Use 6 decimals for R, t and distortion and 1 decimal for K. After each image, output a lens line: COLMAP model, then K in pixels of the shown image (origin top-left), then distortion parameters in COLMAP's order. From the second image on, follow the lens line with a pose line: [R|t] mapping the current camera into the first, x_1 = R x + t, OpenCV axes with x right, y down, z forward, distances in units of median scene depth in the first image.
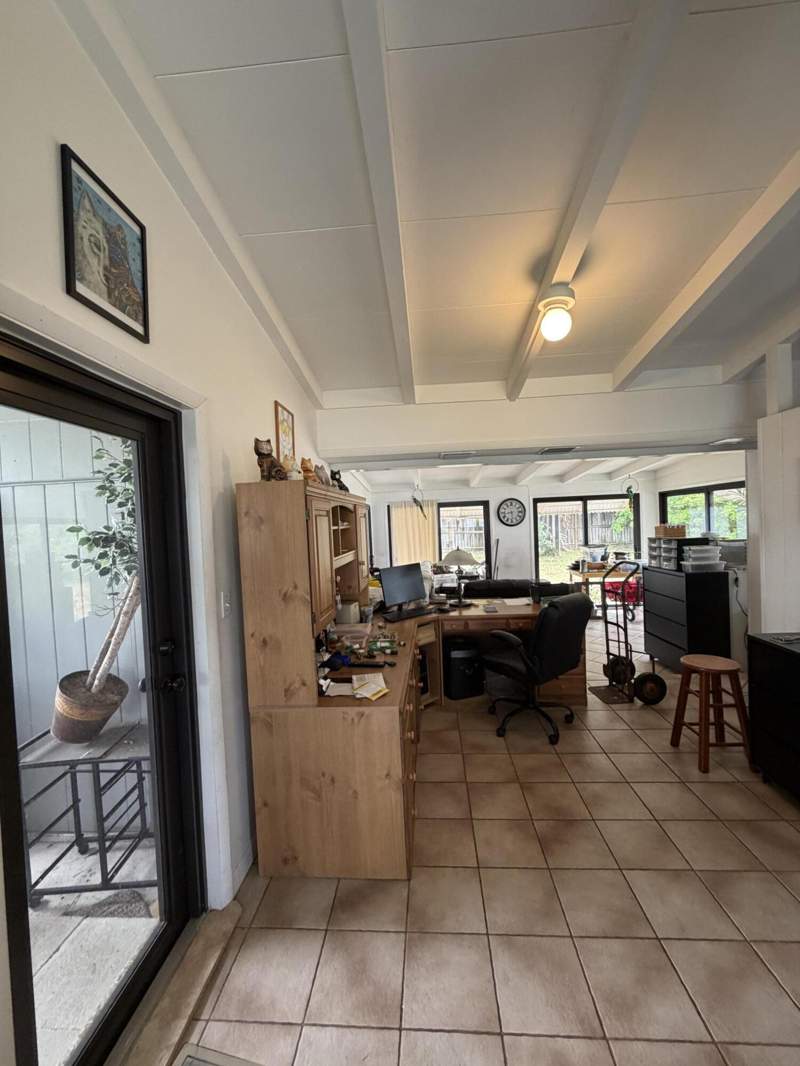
lens RADIAL K [[425.9, 0, 400.0], [0, 425.9, 533.0], [0, 0, 1]] dist [0.001086, 0.000171]
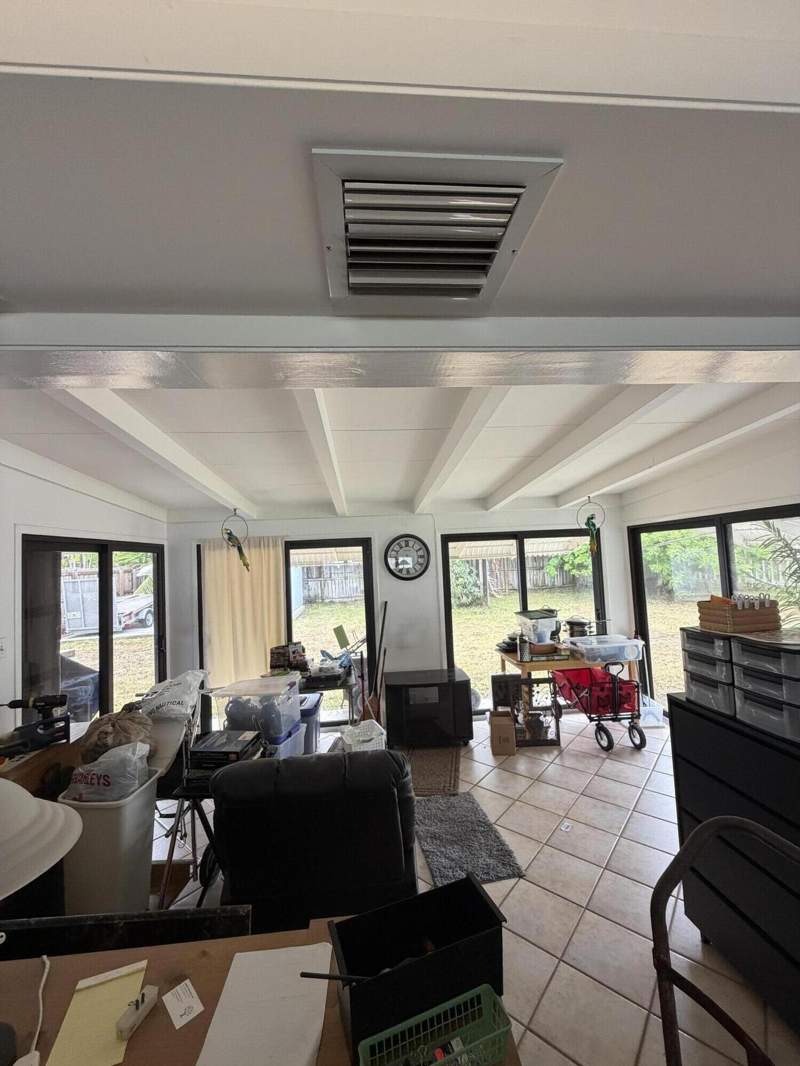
lens RADIAL K [[425.9, 0, 400.0], [0, 425.9, 533.0], [0, 0, 1]] dist [0.001086, 0.000171]
pose [[0.988618, 0.007657, 0.150249, 0.309949], [0.005872, 0.995979, -0.089399, -0.055697], [-0.150330, 0.089263, 0.984598, 0.772499]]
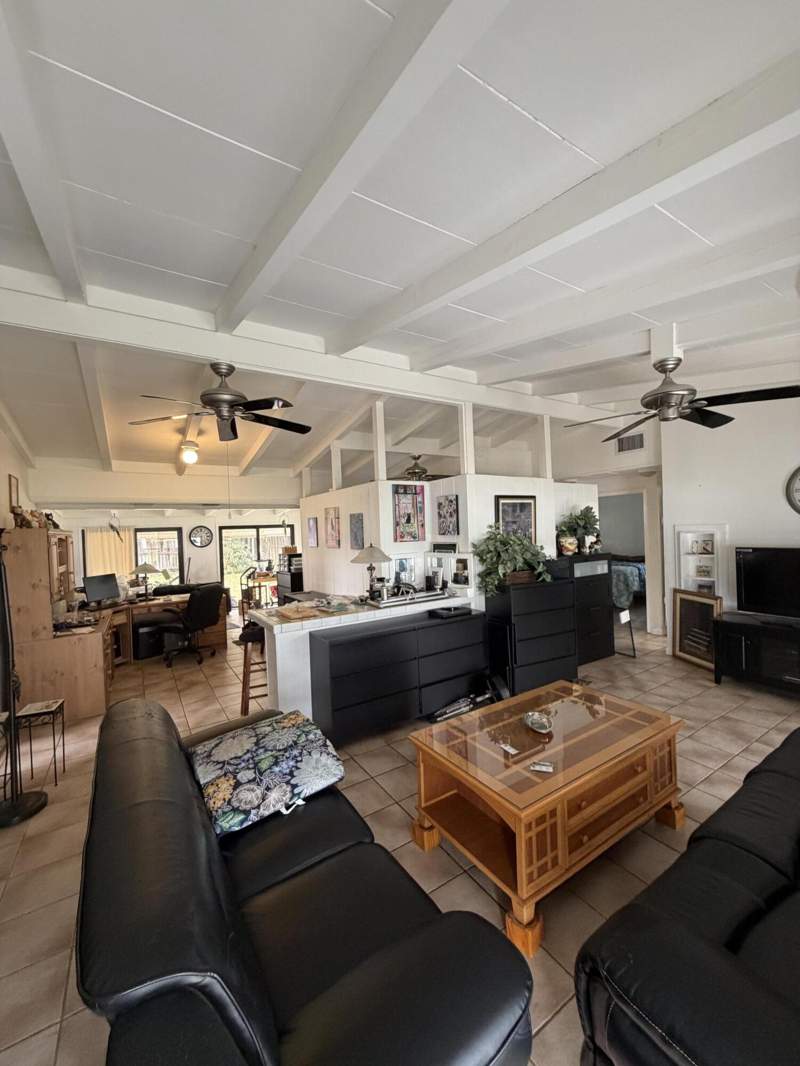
lens RADIAL K [[425.9, 0, 400.0], [0, 425.9, 533.0], [0, 0, 1]] dist [0.001086, 0.000171]
pose [[0.807668, 0.008736, 0.589572, -0.029150], [0.018143, 0.999049, -0.039659, 0.006015], [-0.589358, 0.042728, 0.806741, -0.795062]]
